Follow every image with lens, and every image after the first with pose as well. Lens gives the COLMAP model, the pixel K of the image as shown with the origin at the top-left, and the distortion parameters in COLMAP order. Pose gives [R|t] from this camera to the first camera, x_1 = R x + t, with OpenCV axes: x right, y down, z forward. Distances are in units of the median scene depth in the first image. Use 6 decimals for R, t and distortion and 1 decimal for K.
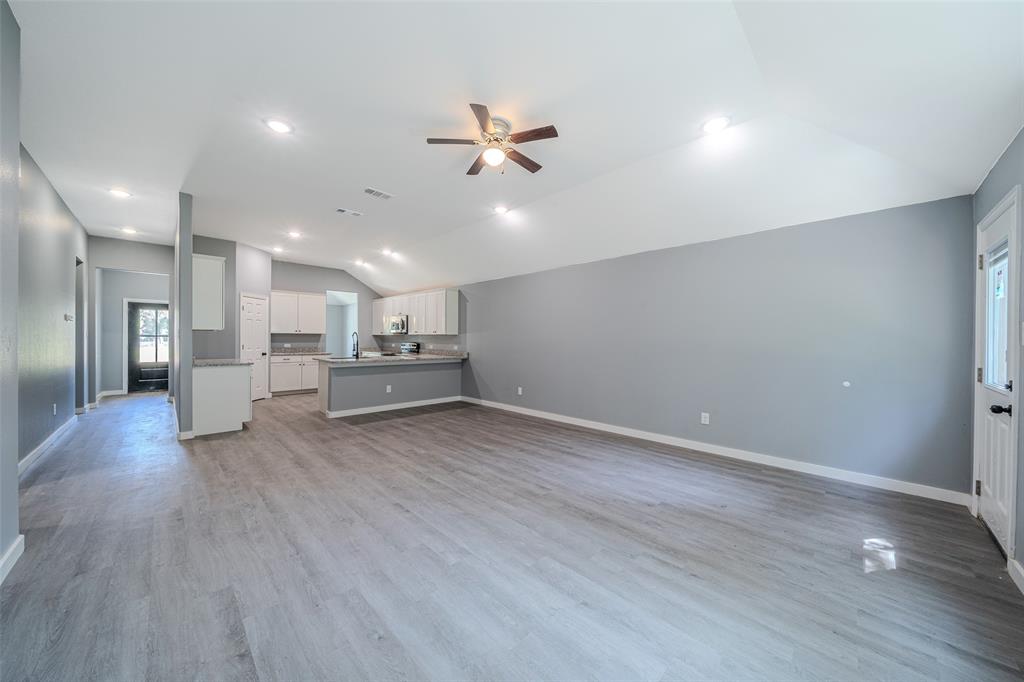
lens RADIAL K [[359.6, 0, 512.0], [0, 359.6, 341.0], [0, 0, 1]] dist [-0.014428, 0.000151]
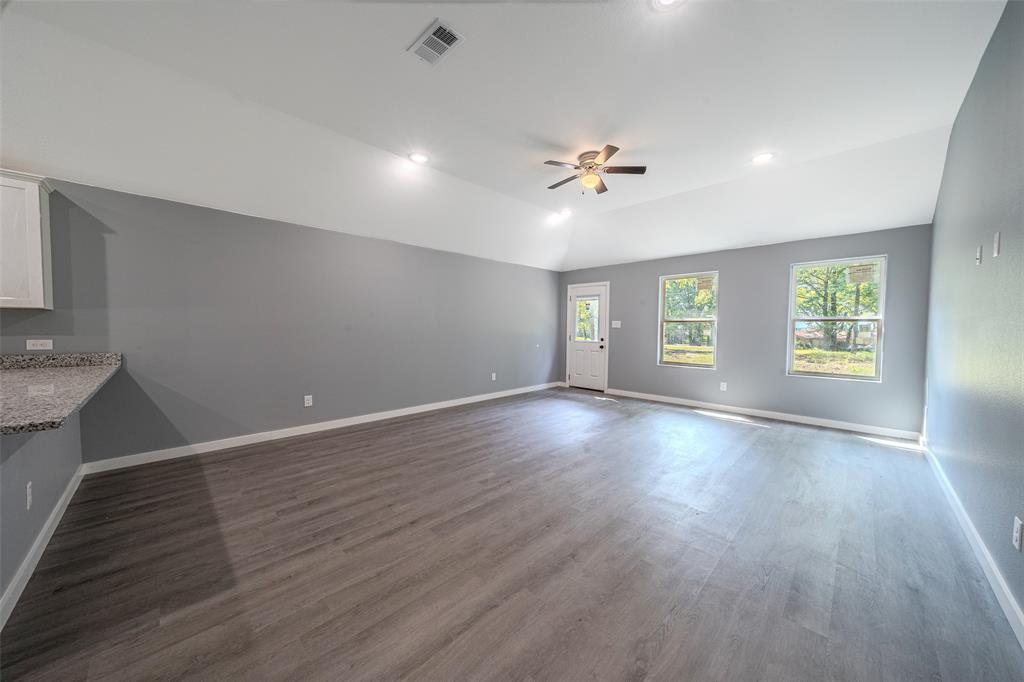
lens RADIAL K [[359.6, 0, 512.0], [0, 359.6, 341.0], [0, 0, 1]] dist [-0.014428, 0.000151]
pose [[-0.023275, -0.047421, 0.998604, -0.552784], [-0.003439, 0.998872, 0.047353, -0.003767], [-0.999723, -0.002332, -0.023412, 0.544182]]
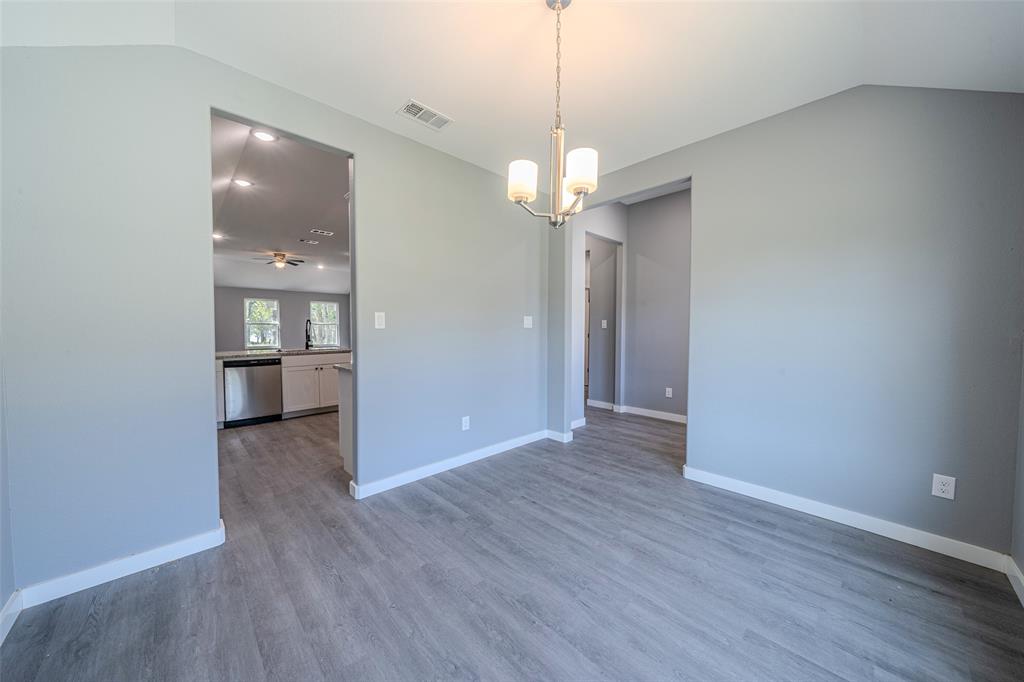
lens RADIAL K [[359.6, 0, 512.0], [0, 359.6, 341.0], [0, 0, 1]] dist [-0.014428, 0.000151]
pose [[-0.999922, -0.008014, 0.009560, -0.824650], [-0.007620, 0.999150, 0.040515, -0.009708], [-0.009877, 0.040439, -0.999133, 1.629594]]
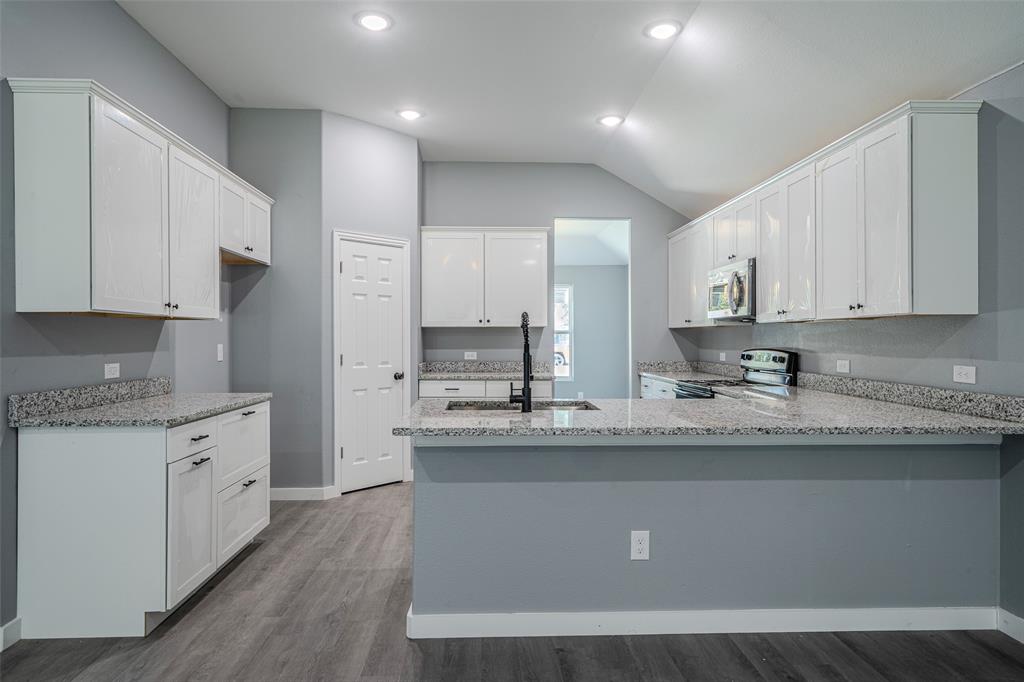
lens RADIAL K [[615.7, 0, 512.0], [0, 615.7, 341.0], [0, 0, 1]] dist [0.006106, 0.001054]
pose [[0.748689, -0.007286, -0.662882, -0.117986], [0.003893, 0.999971, -0.006594, -0.000123], [0.662910, 0.002356, 0.748695, 0.557188]]
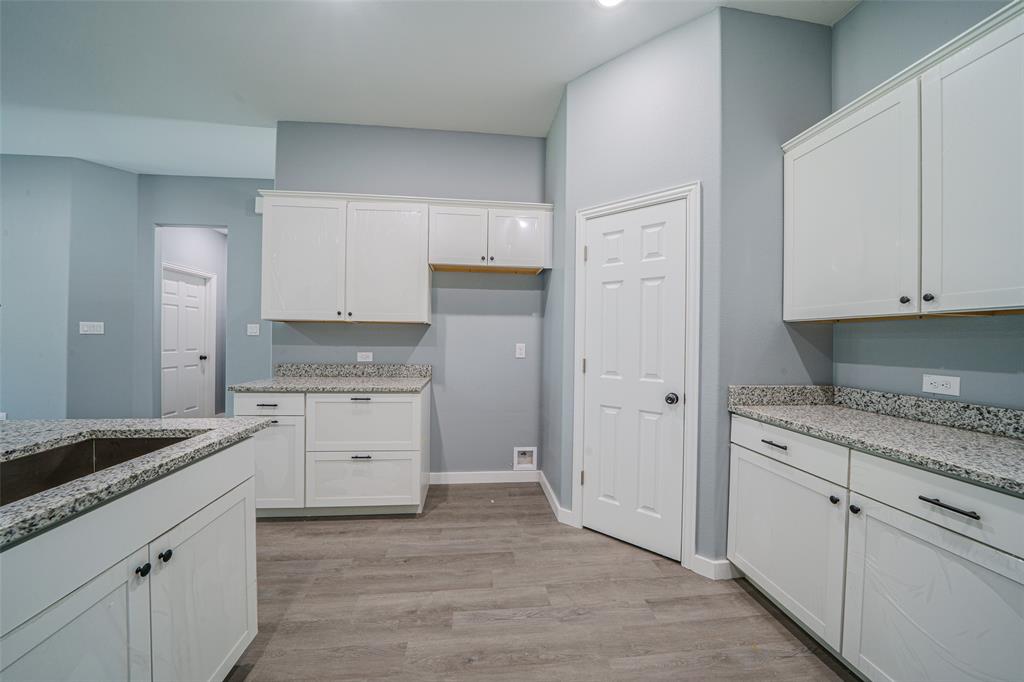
lens RADIAL K [[359.6, 0, 512.0], [0, 359.6, 341.0], [0, 0, 1]] dist [-0.014428, 0.000151]
pose [[-0.625132, -0.016291, -0.780349, -0.412075], [-0.024100, 0.999708, -0.001564, -0.004581], [0.780147, 0.017829, -0.625342, 1.093573]]
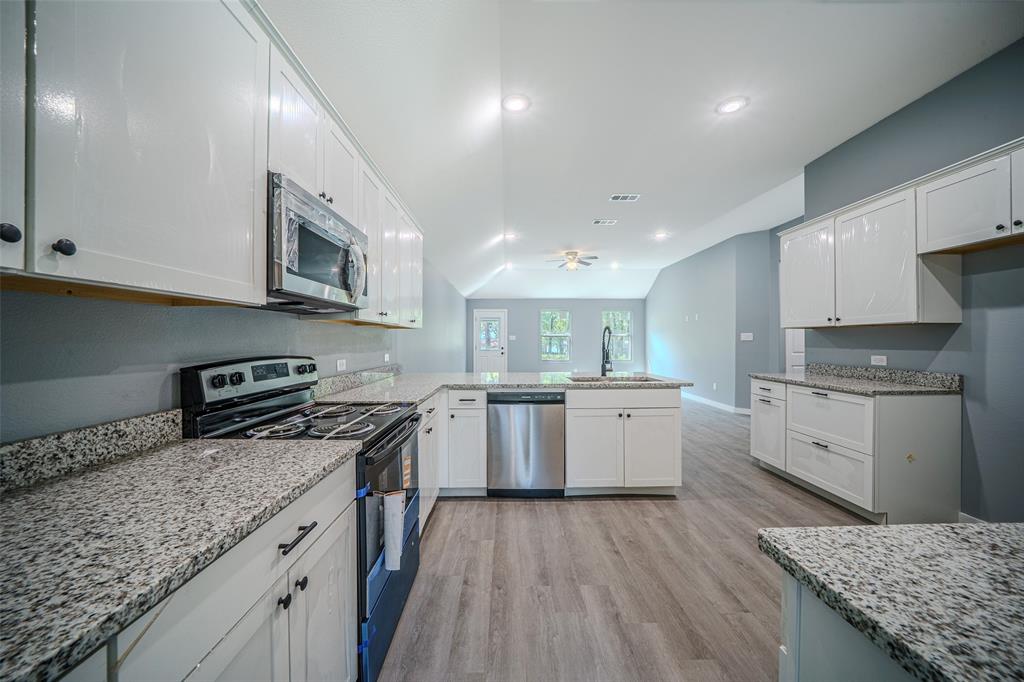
lens RADIAL K [[359.6, 0, 512.0], [0, 359.6, 341.0], [0, 0, 1]] dist [-0.014428, 0.000151]
pose [[-0.727479, -0.010529, 0.686049, -0.603414], [-0.003345, 0.999925, 0.011799, -0.008056], [-0.686122, 0.006289, -0.727460, 1.277108]]
